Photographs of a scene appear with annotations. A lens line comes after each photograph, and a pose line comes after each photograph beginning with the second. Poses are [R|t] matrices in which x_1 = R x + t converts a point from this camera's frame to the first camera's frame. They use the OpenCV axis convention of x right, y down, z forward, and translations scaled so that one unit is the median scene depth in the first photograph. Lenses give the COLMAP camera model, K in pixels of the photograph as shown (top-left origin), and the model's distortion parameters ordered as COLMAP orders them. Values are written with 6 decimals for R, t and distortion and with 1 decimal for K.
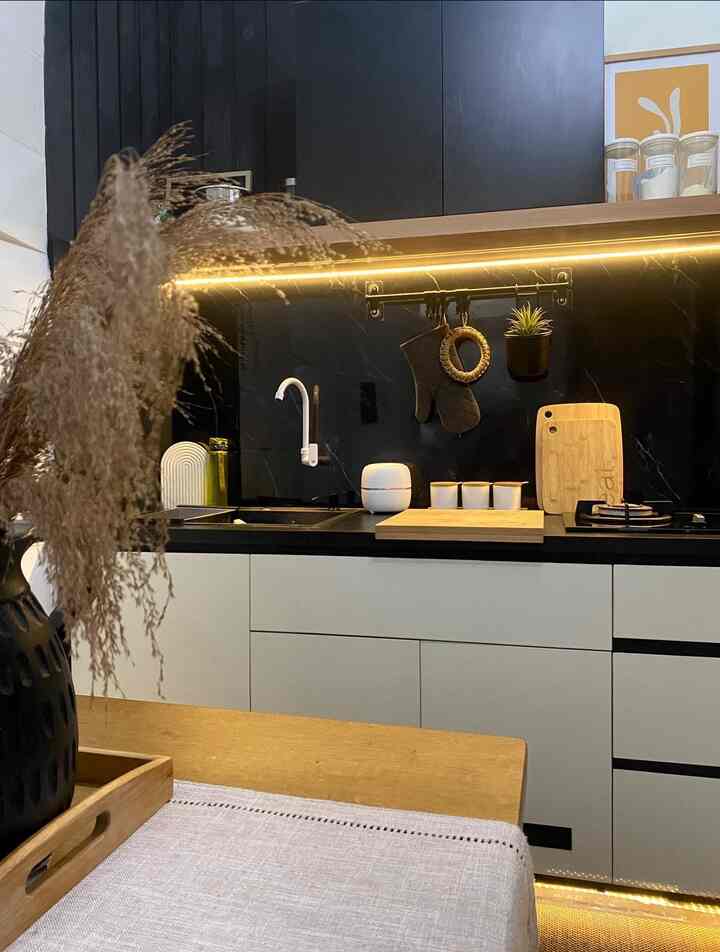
lens RADIAL K [[746.6, 0, 360.0], [0, 746.6, 476.0], [0, 0, 1]] dist [-0.024897, -0.006055]
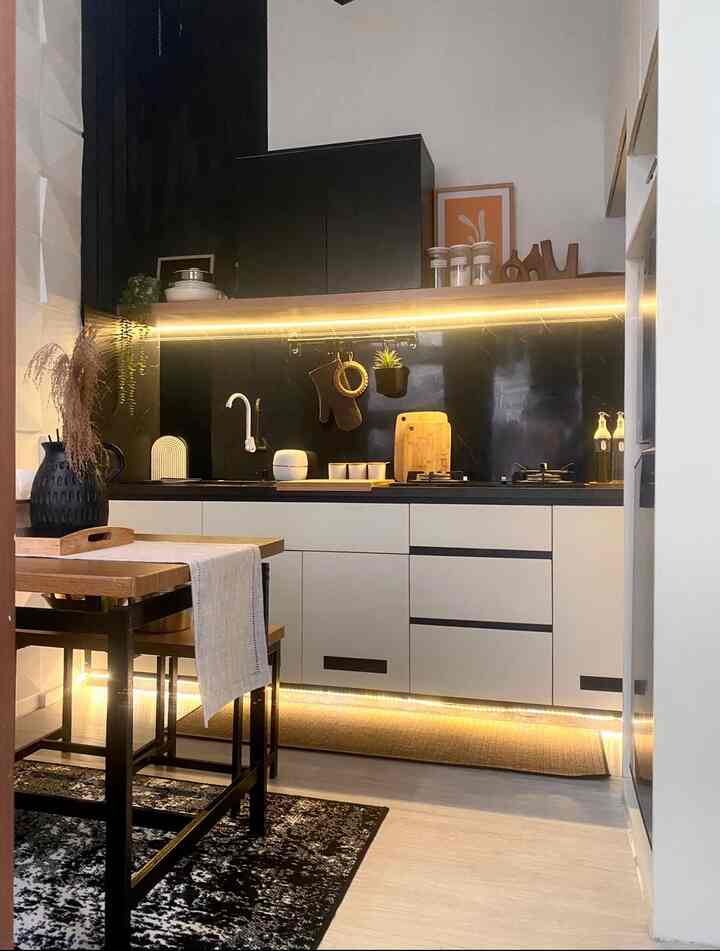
lens RADIAL K [[745.8, 0, 360.0], [0, 745.8, 475.5], [0, 0, 1]] dist [-0.024897, -0.006055]
pose [[0.999948, 0.009347, 0.004020, 0.158194], [-0.009283, 0.999832, -0.015806, 0.059129], [-0.004167, 0.015768, 0.999867, -0.532917]]
